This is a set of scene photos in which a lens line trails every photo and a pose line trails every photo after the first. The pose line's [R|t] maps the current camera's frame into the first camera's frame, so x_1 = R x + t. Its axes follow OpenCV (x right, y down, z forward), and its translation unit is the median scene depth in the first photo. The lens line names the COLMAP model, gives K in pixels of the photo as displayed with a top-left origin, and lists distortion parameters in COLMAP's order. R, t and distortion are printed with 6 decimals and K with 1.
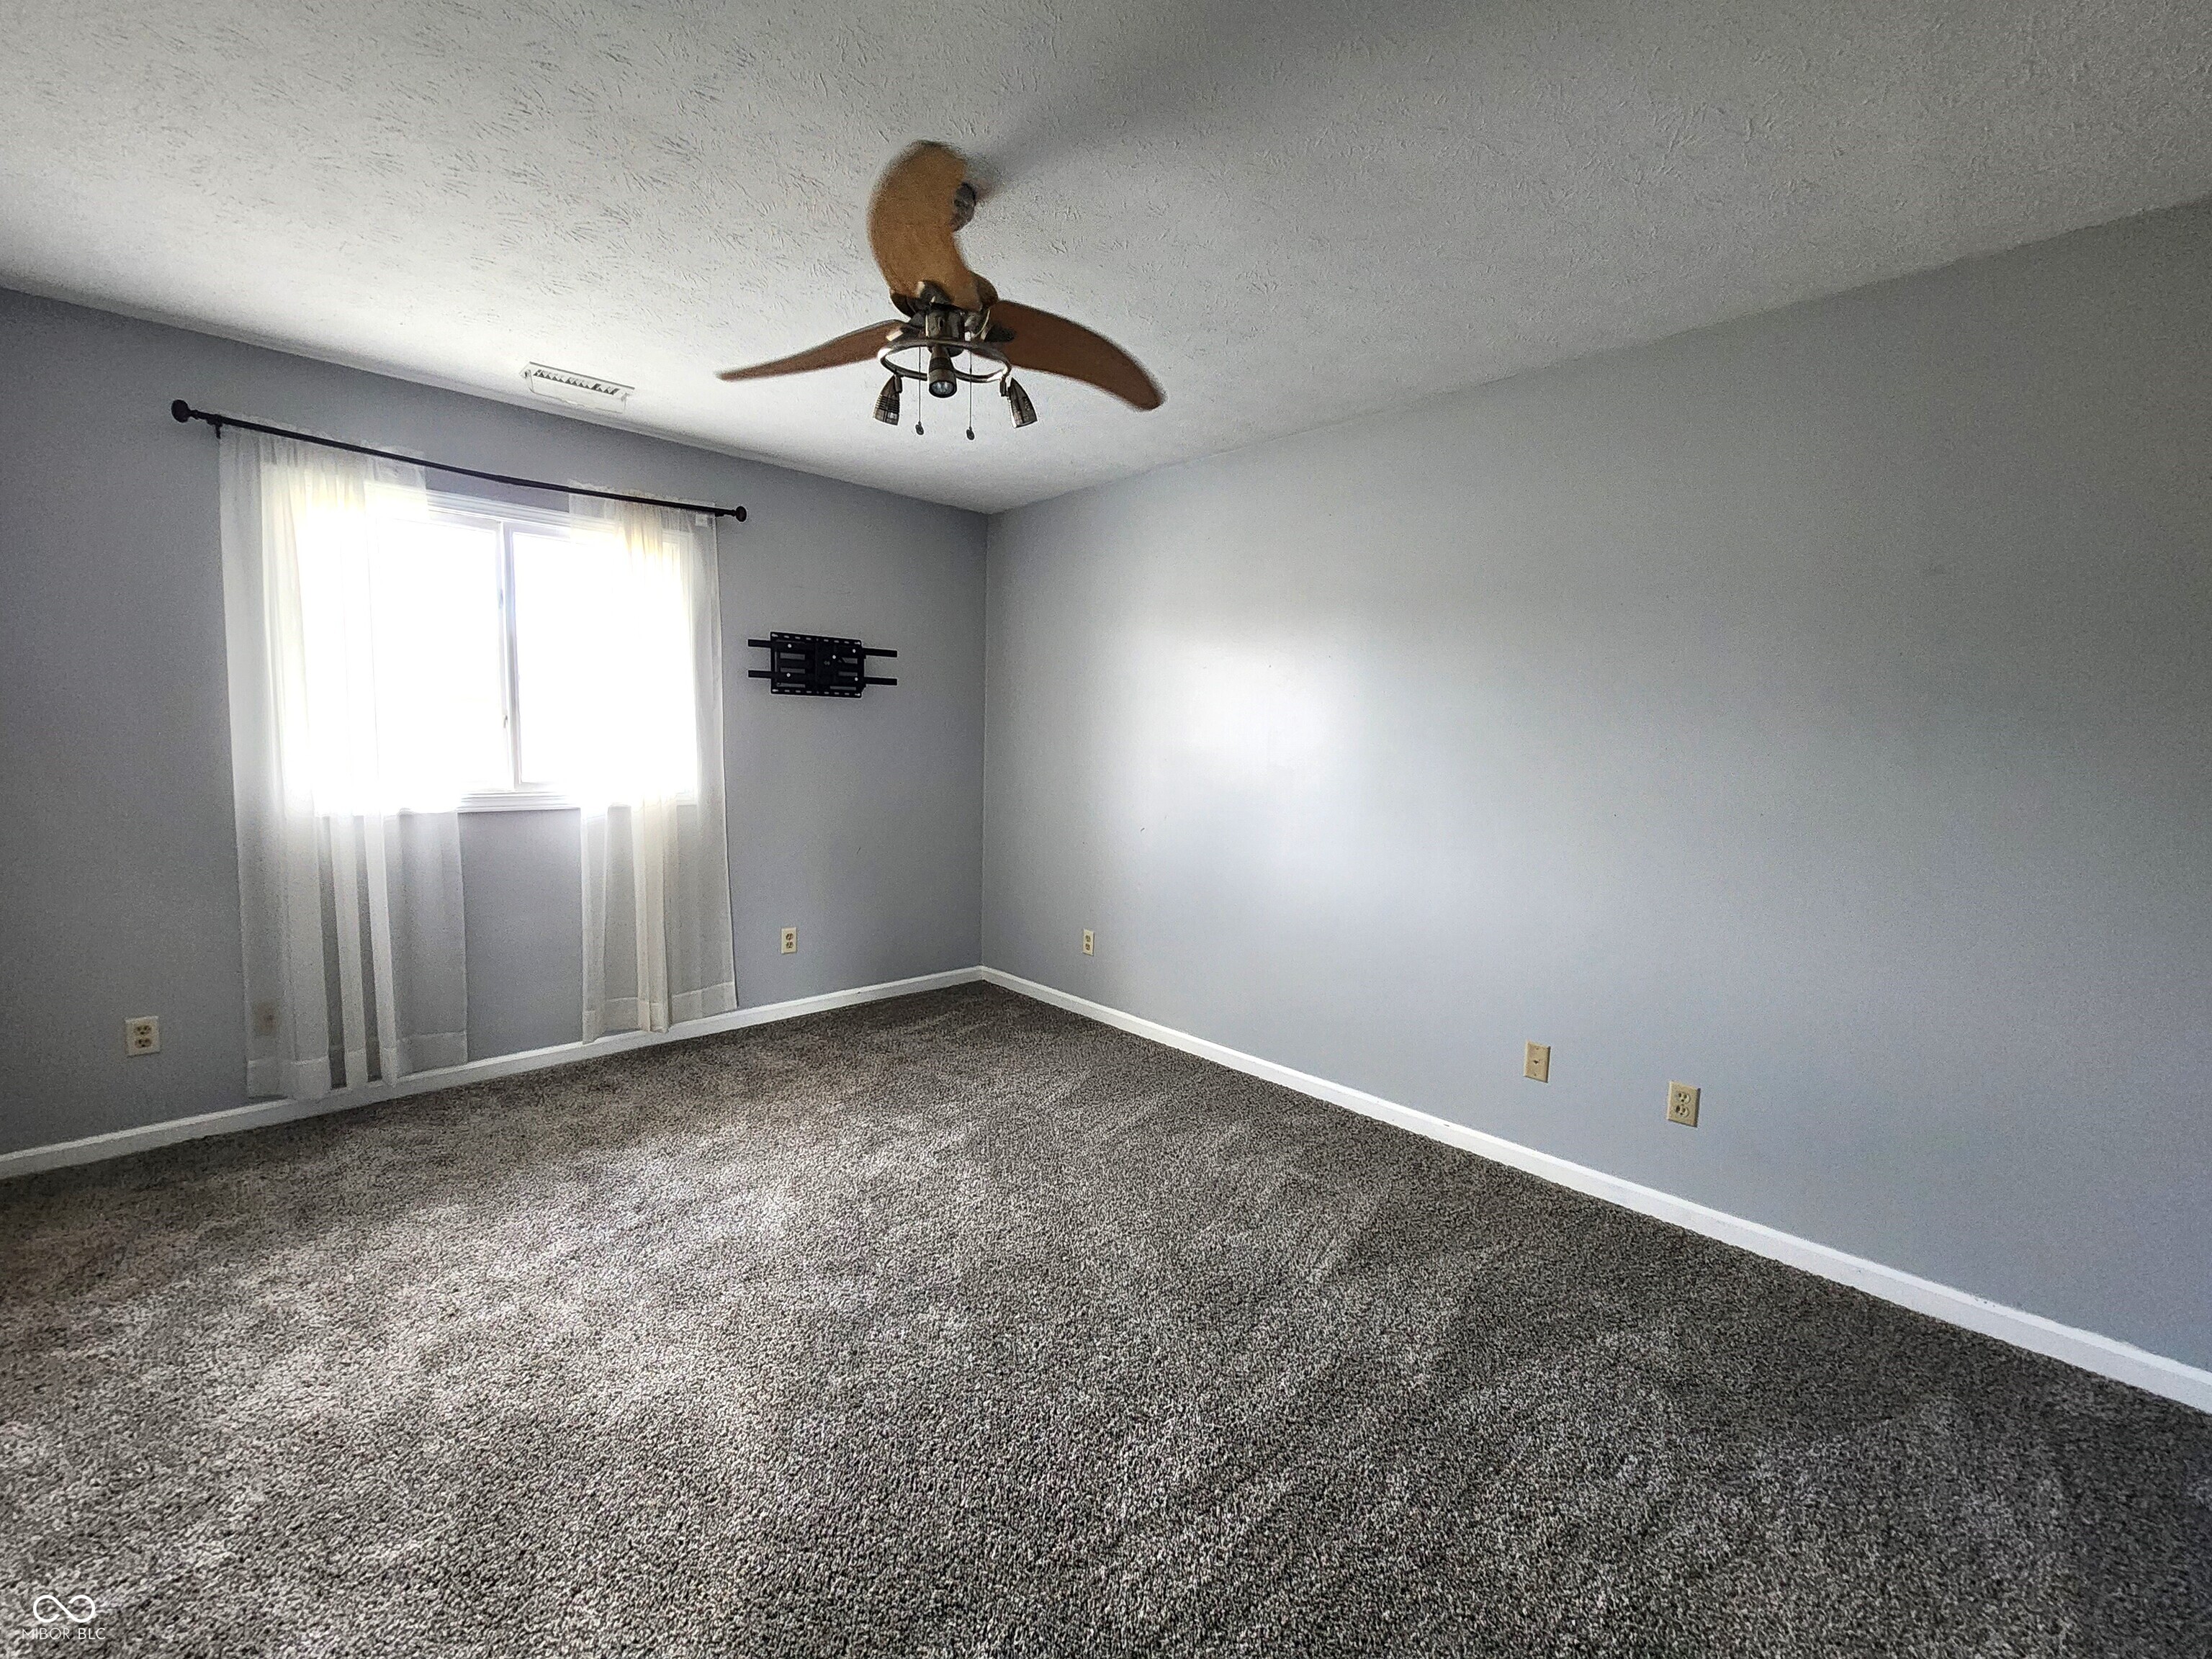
lens RADIAL K [[905.5, 0, 1097.9], [0, 905.5, 829.7], [0, 0, 1]] dist [-0.000114, 0.000757]
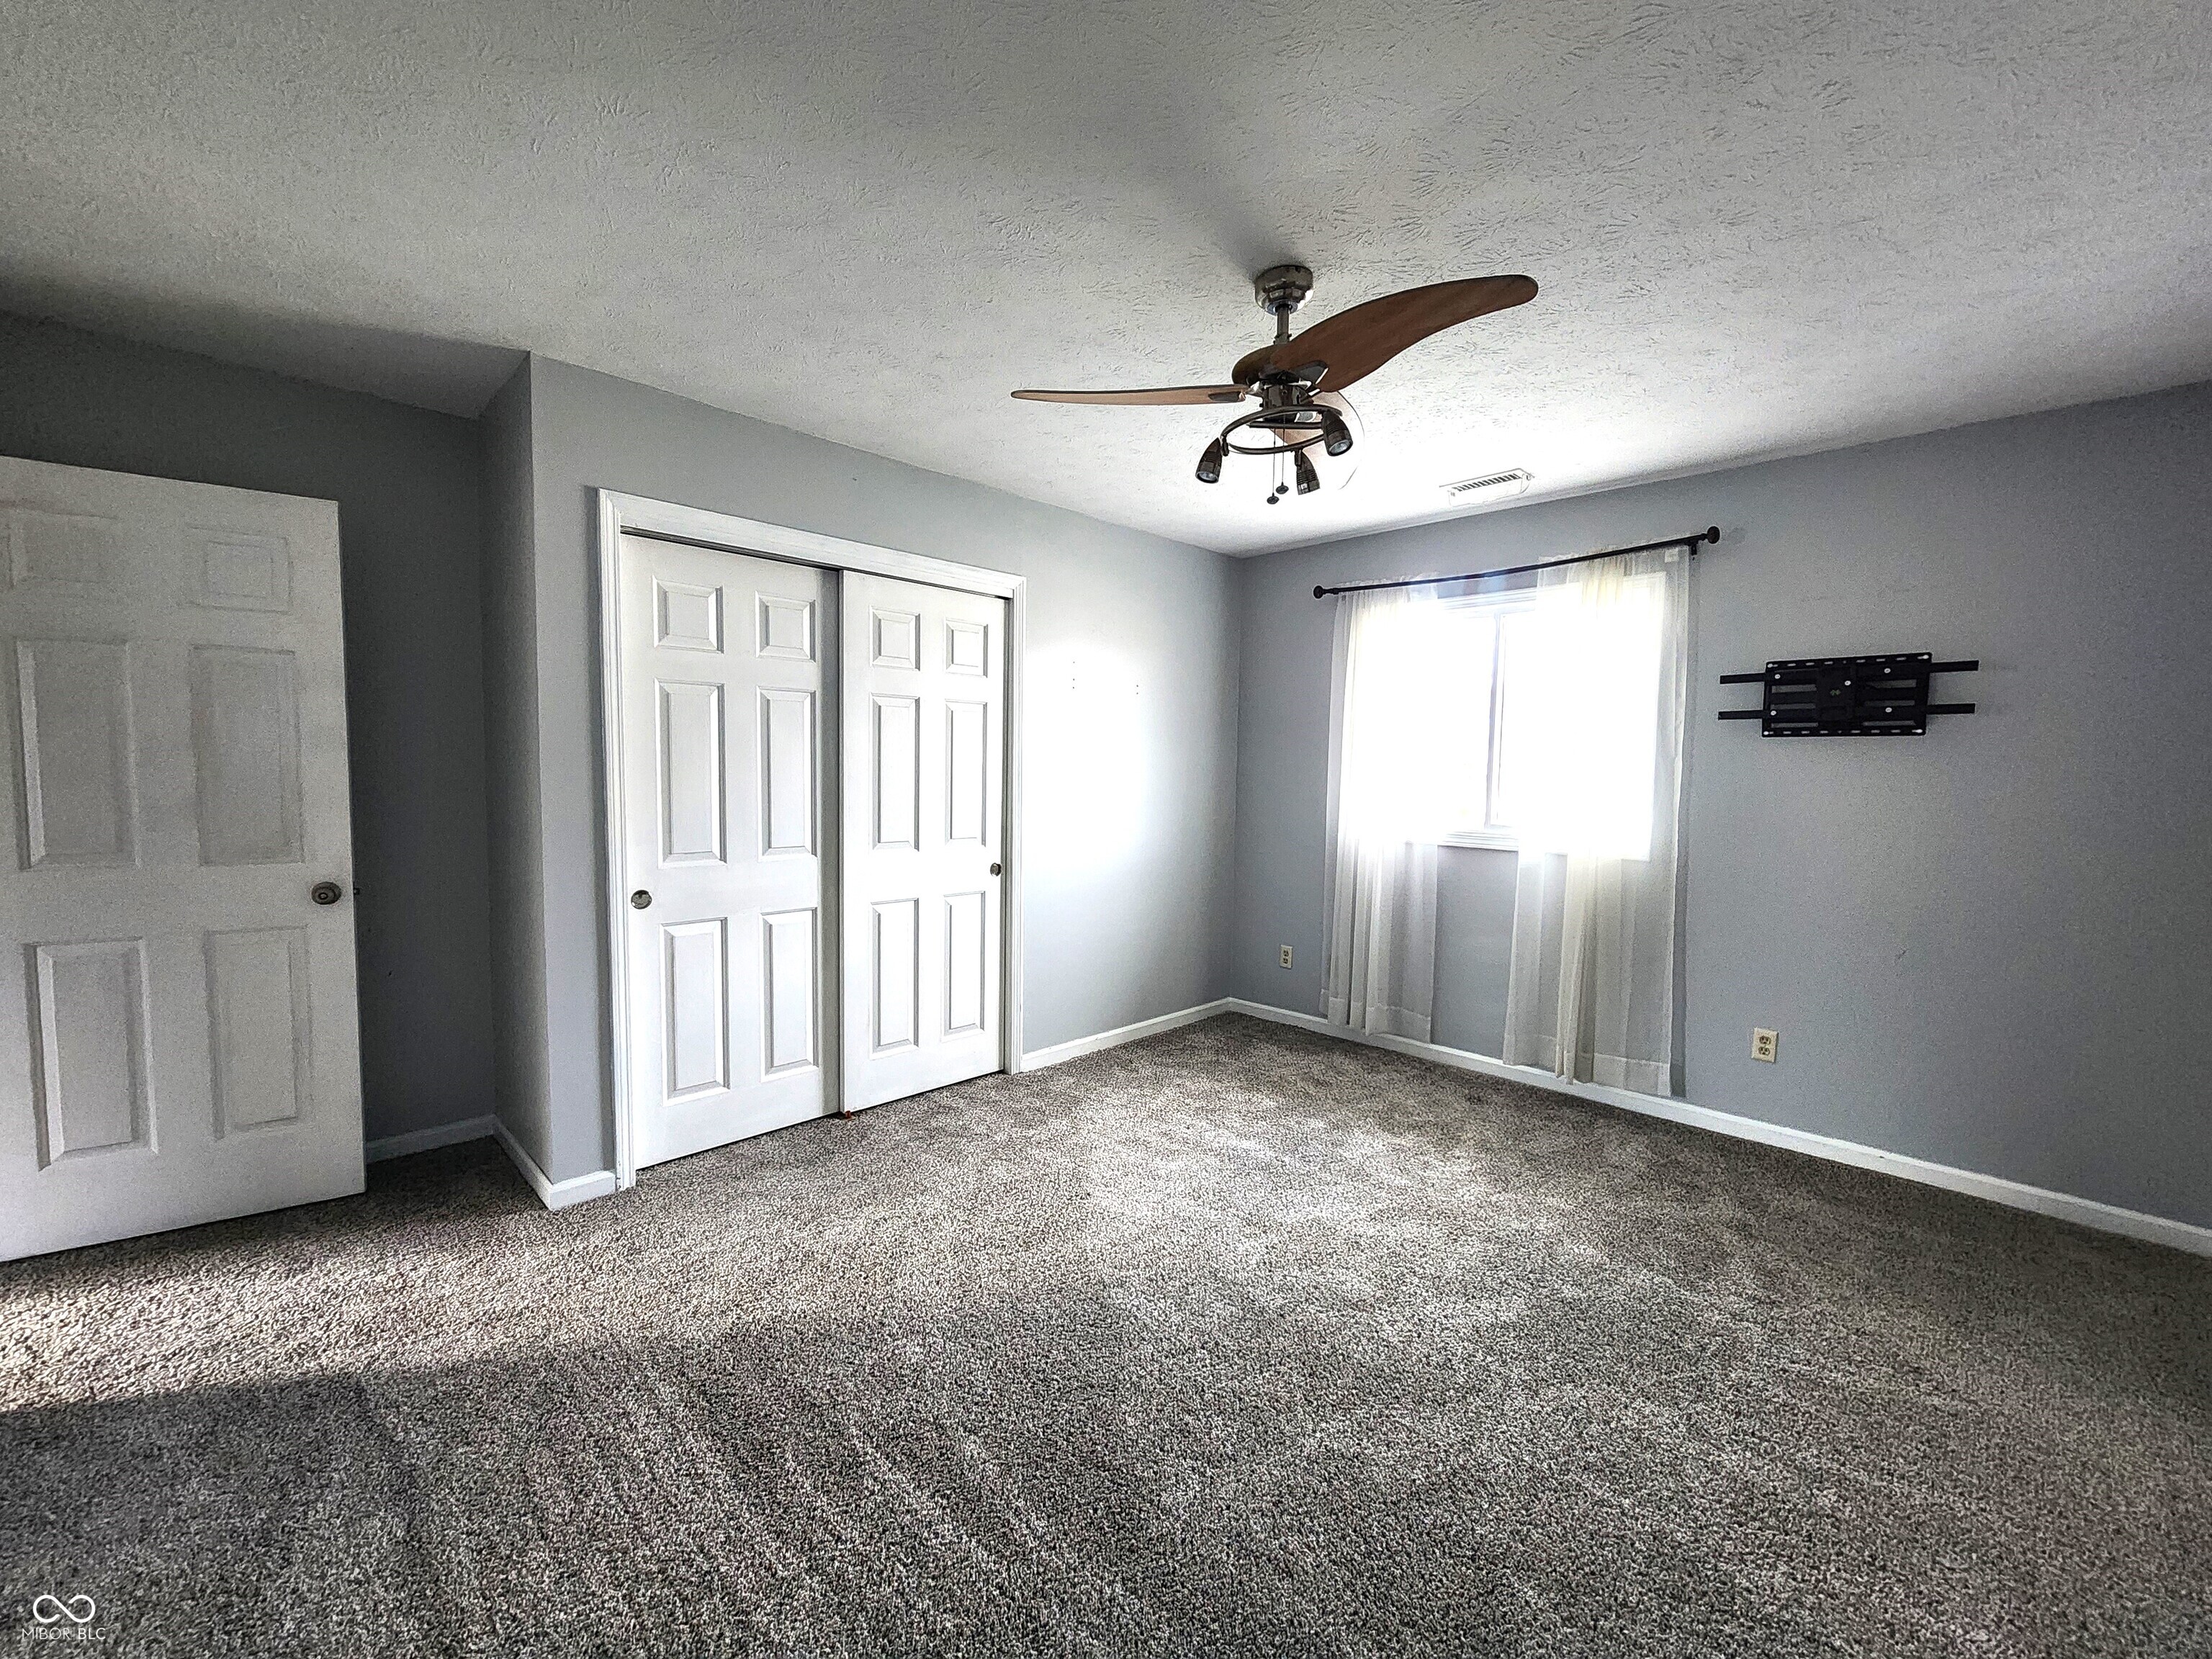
lens RADIAL K [[905.5, 0, 1097.9], [0, 905.5, 829.7], [0, 0, 1]] dist [-0.000114, 0.000757]
pose [[0.022984, 0.051302, -0.998419, 0.514328], [-0.115295, 0.992155, 0.048326, -0.043108], [0.993065, 0.114002, 0.028718, 0.446983]]
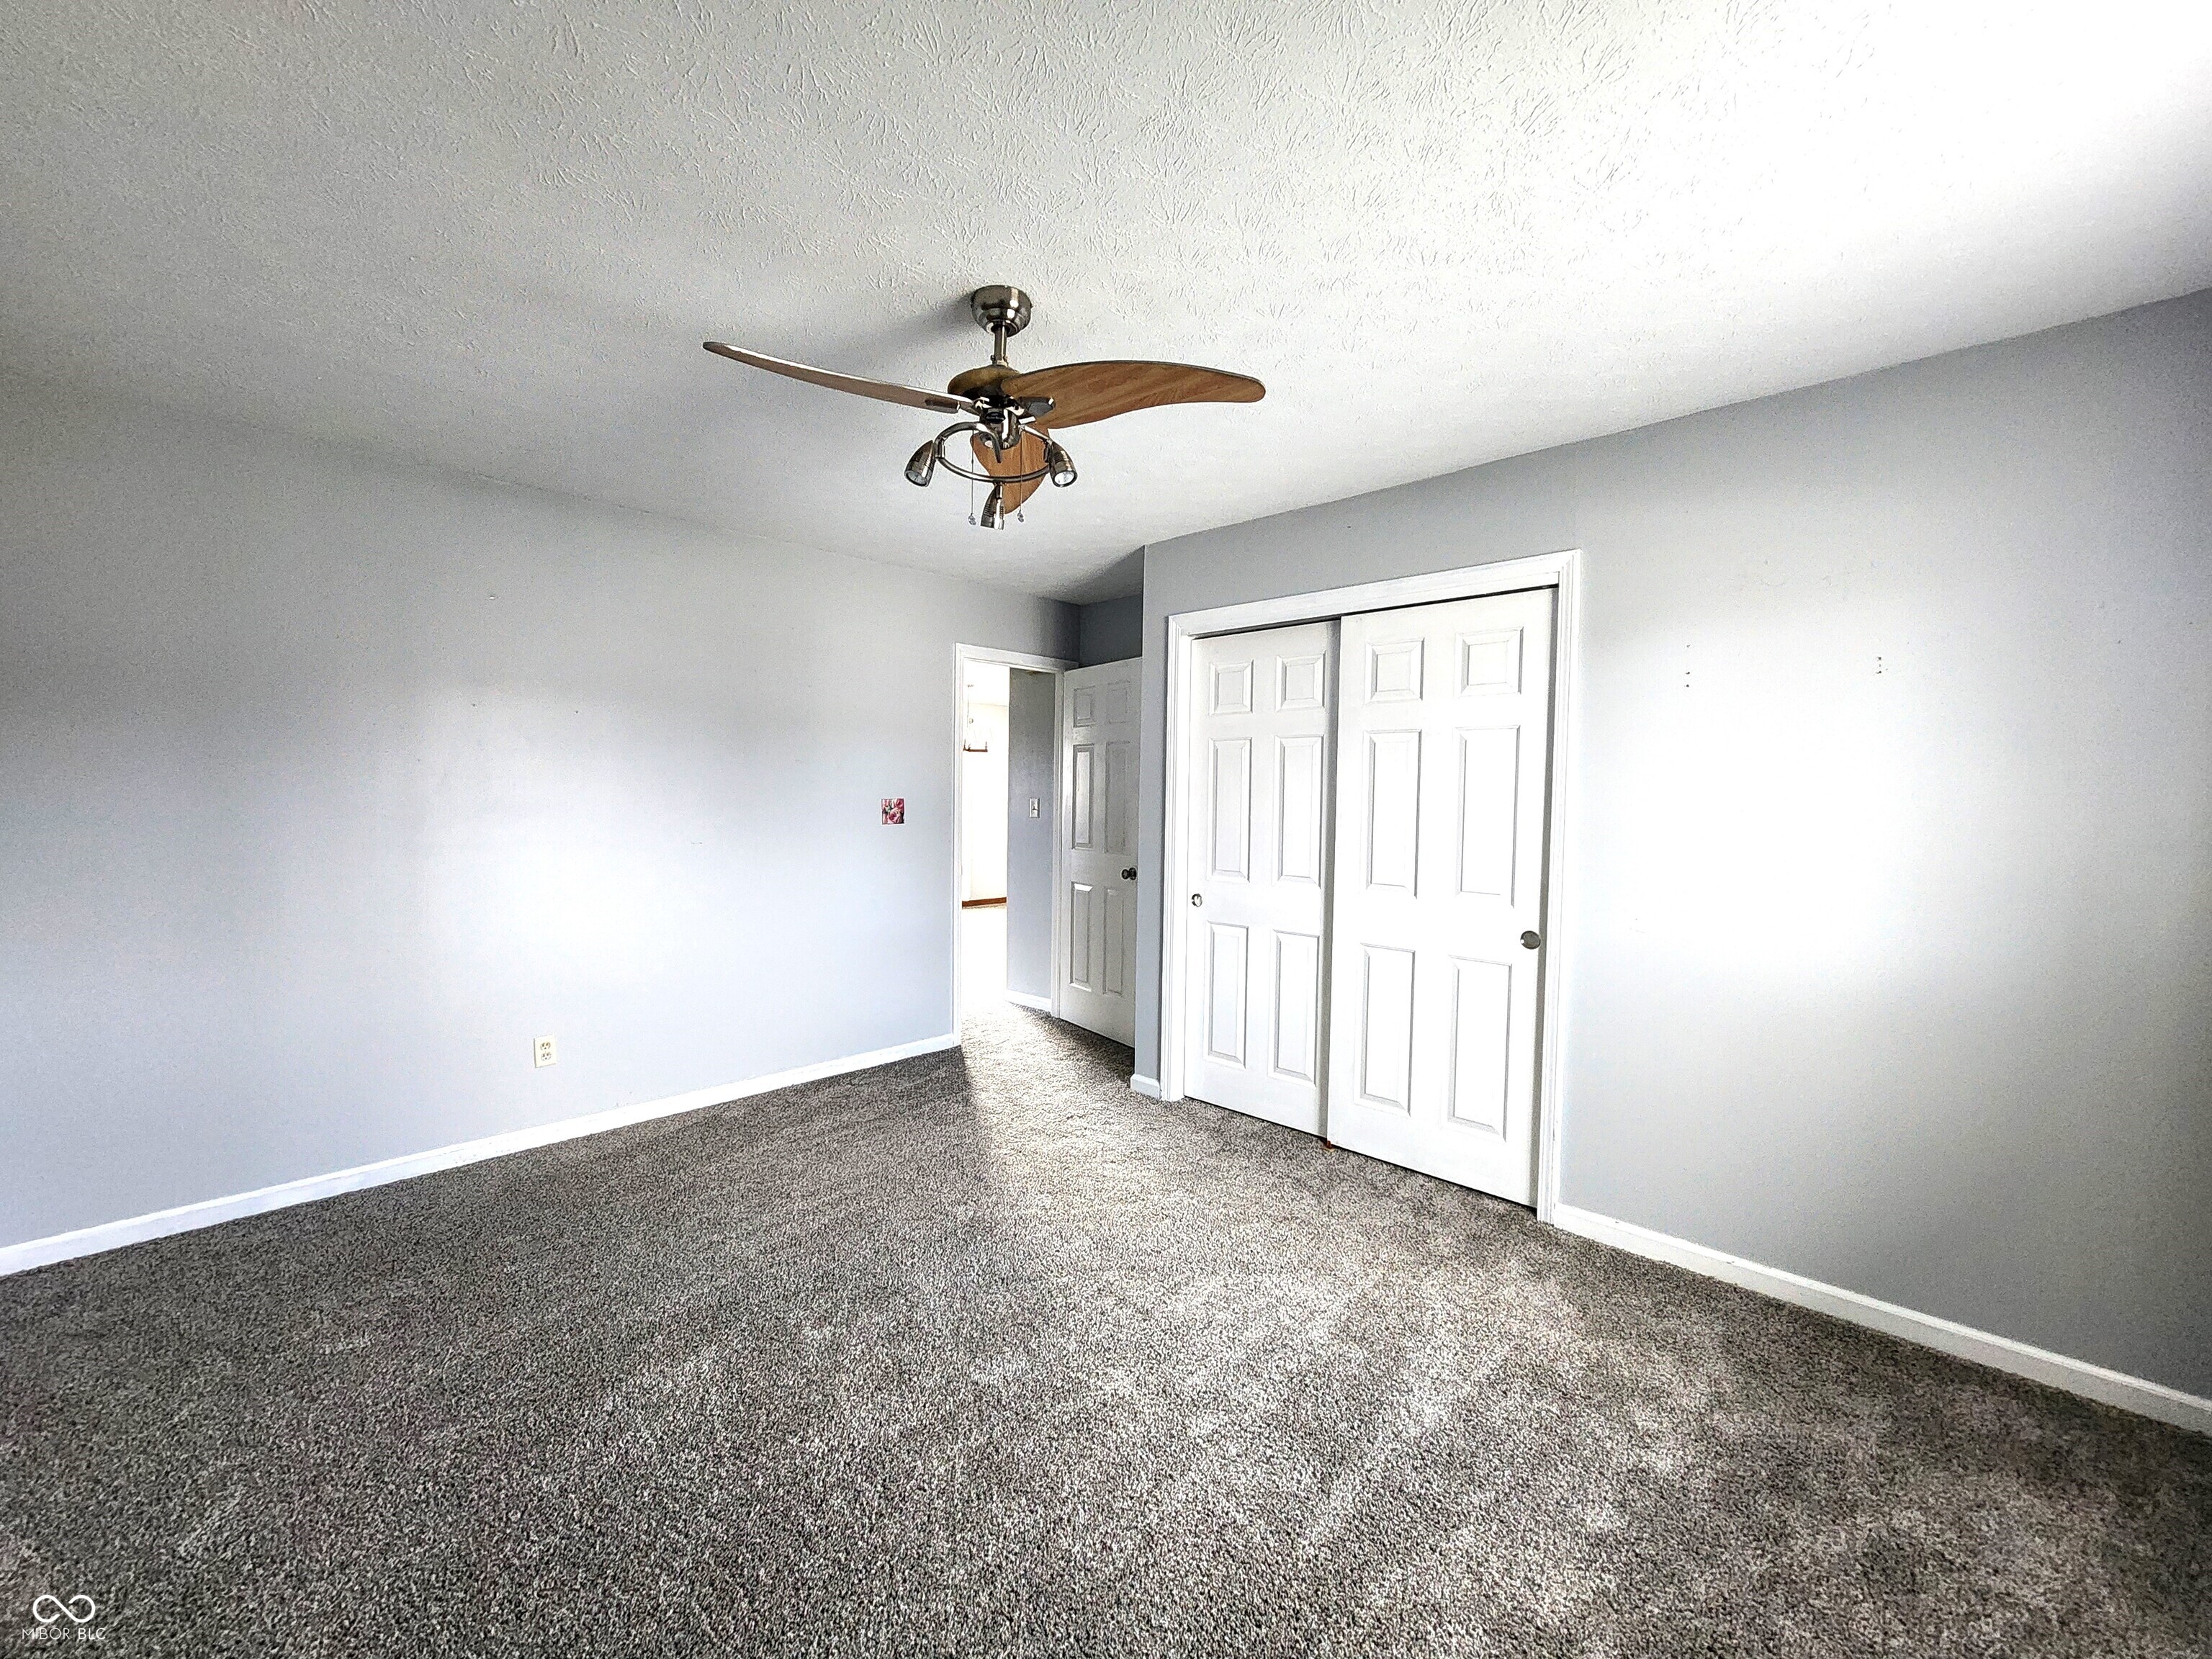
lens RADIAL K [[905.5, 0, 1097.9], [0, 905.5, 829.7], [0, 0, 1]] dist [-0.000114, 0.000757]
pose [[-0.998592, -0.029394, -0.044157, -0.139478], [-0.035425, 0.989131, 0.142707, -0.136249], [0.039482, 0.144070, -0.988780, 1.166164]]
